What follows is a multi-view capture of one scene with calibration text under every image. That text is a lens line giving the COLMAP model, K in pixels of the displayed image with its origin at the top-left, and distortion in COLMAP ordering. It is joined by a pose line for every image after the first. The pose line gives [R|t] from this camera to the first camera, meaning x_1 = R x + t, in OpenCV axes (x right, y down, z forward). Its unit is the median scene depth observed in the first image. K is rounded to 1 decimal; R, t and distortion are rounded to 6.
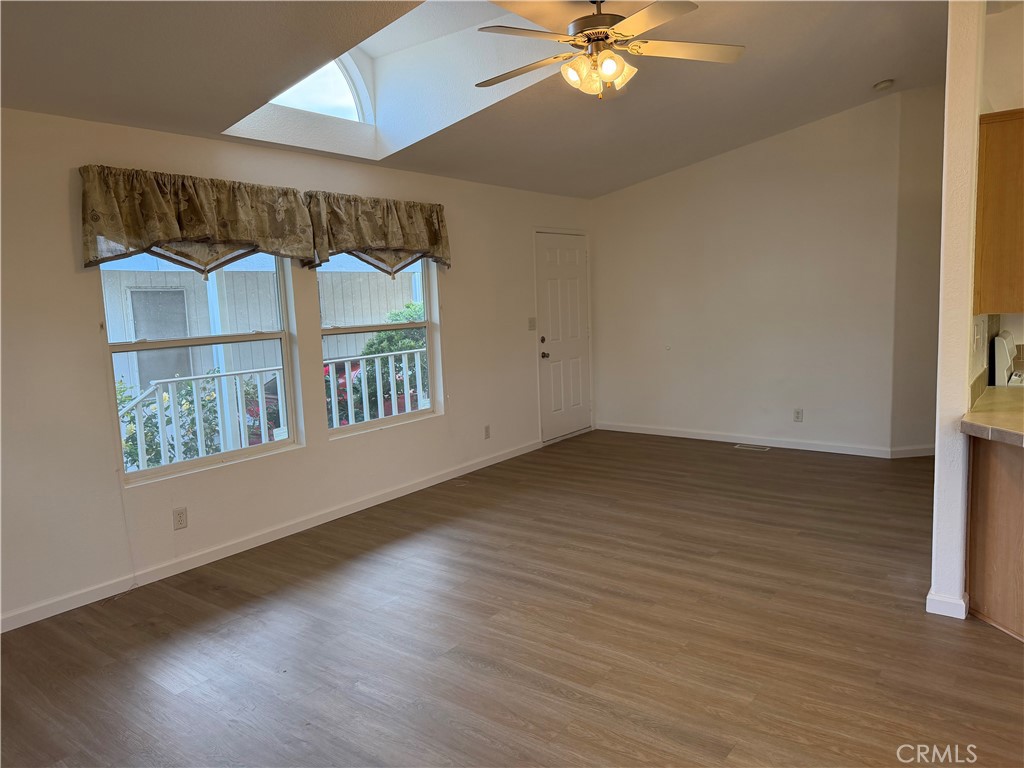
lens RADIAL K [[714.5, 0, 509.3], [0, 714.5, 384.1], [0, 0, 1]] dist [0.063983, -0.075721]
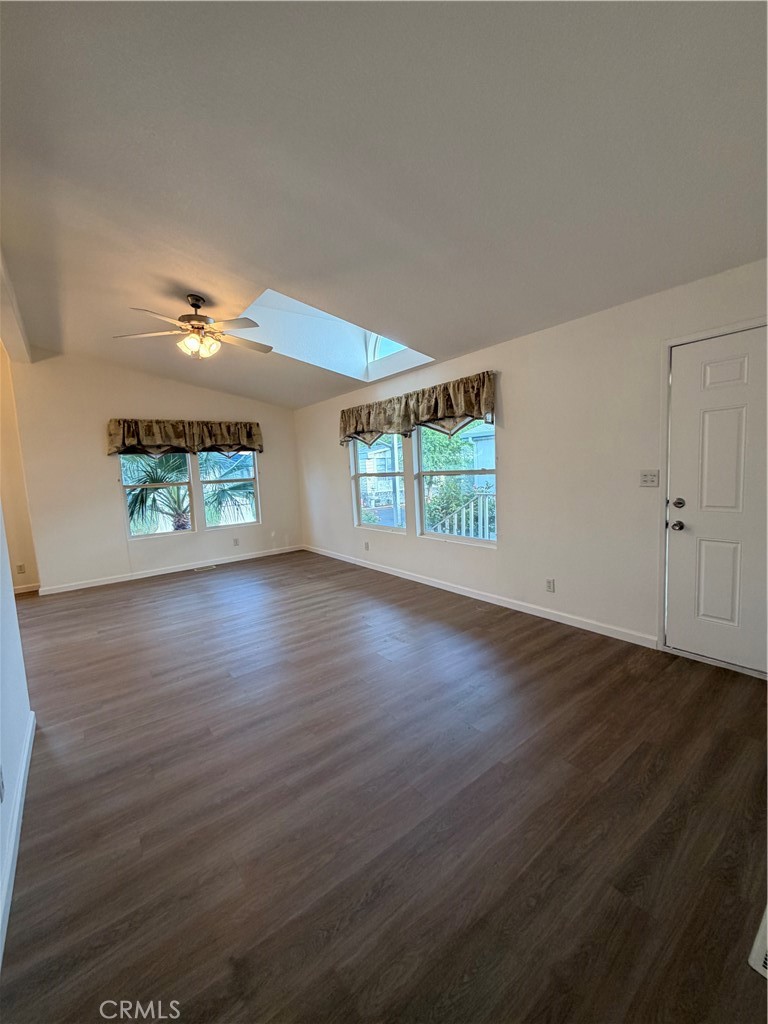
lens RADIAL K [[409.3, 0, 381.7], [0, 409.3, 509.3], [0, 0, 1]] dist [-0.001942, 0.000411]
pose [[-0.259378, 0.154710, -0.953304, 0.853763], [-0.055962, 0.983020, 0.174759, -0.186723], [0.964153, 0.098678, -0.246316, 1.401423]]
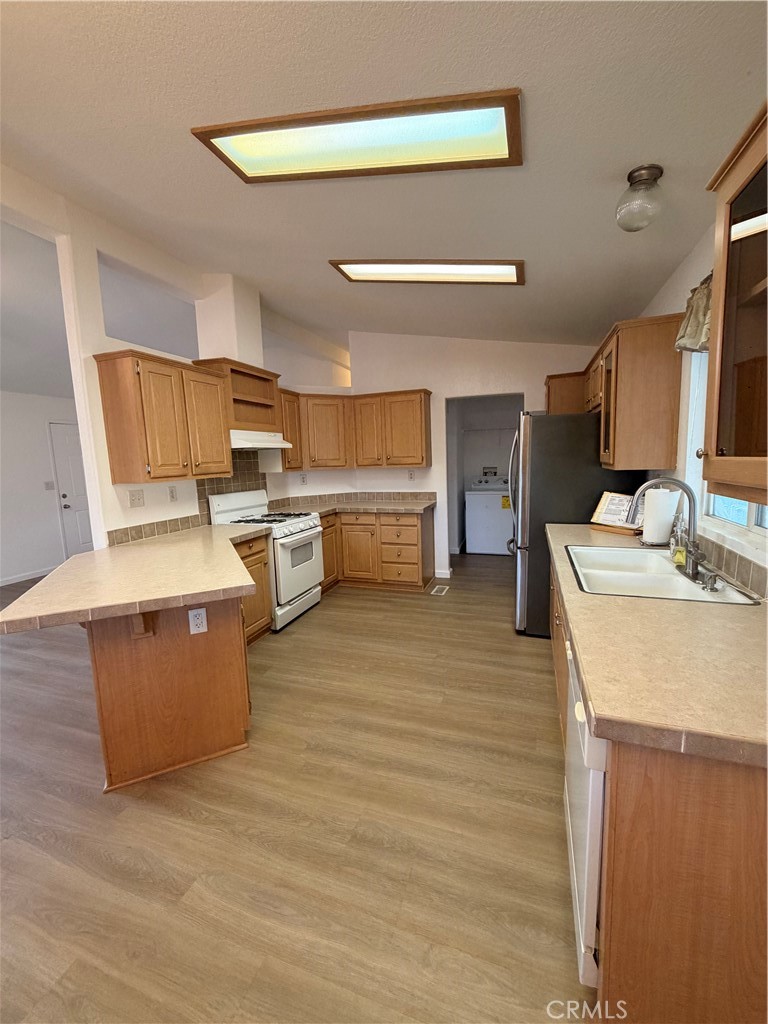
lens RADIAL K [[408.3, 0, 383.4], [0, 408.3, 509.6], [0, 0, 1]] dist [-0.000298, 0.000338]
pose [[0.952510, -0.031641, 0.302859, 0.718475], [0.033721, 0.999430, -0.001640, -0.017285], [-0.302635, 0.011775, 0.953034, -0.011000]]
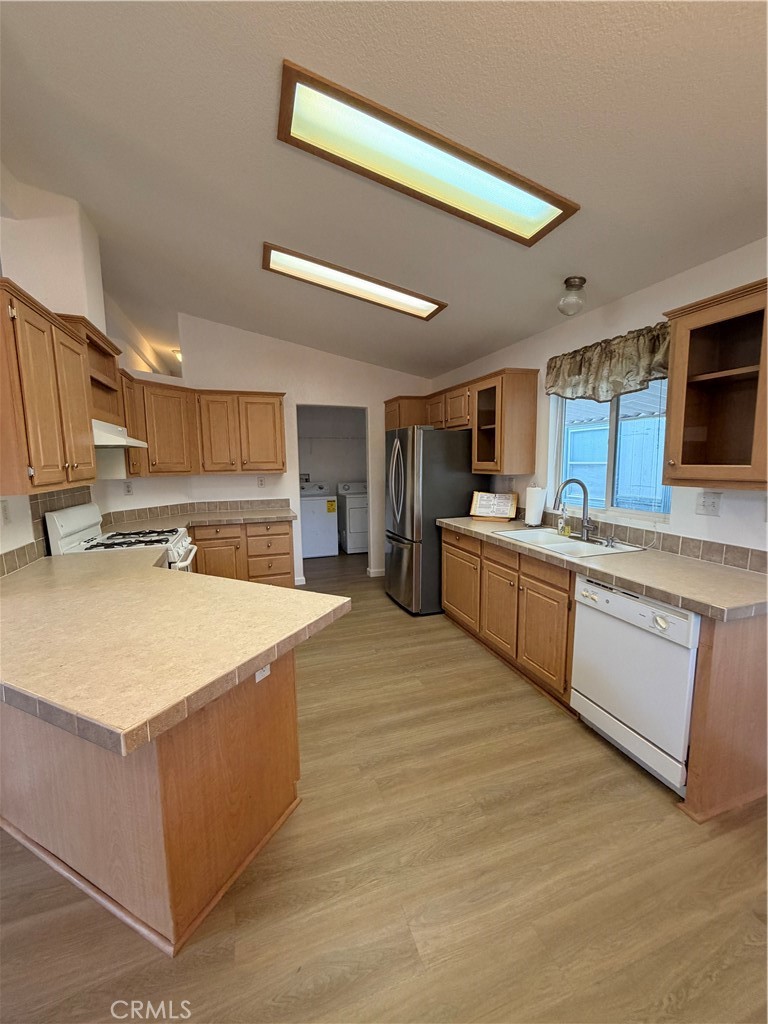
lens RADIAL K [[408.3, 0, 383.4], [0, 408.3, 509.6], [0, 0, 1]] dist [-0.000298, 0.000338]
pose [[0.553802, -0.068742, 0.829806, 0.409734], [0.091152, 0.995602, 0.021644, -0.034522], [-0.827644, 0.063652, 0.557632, 0.200761]]
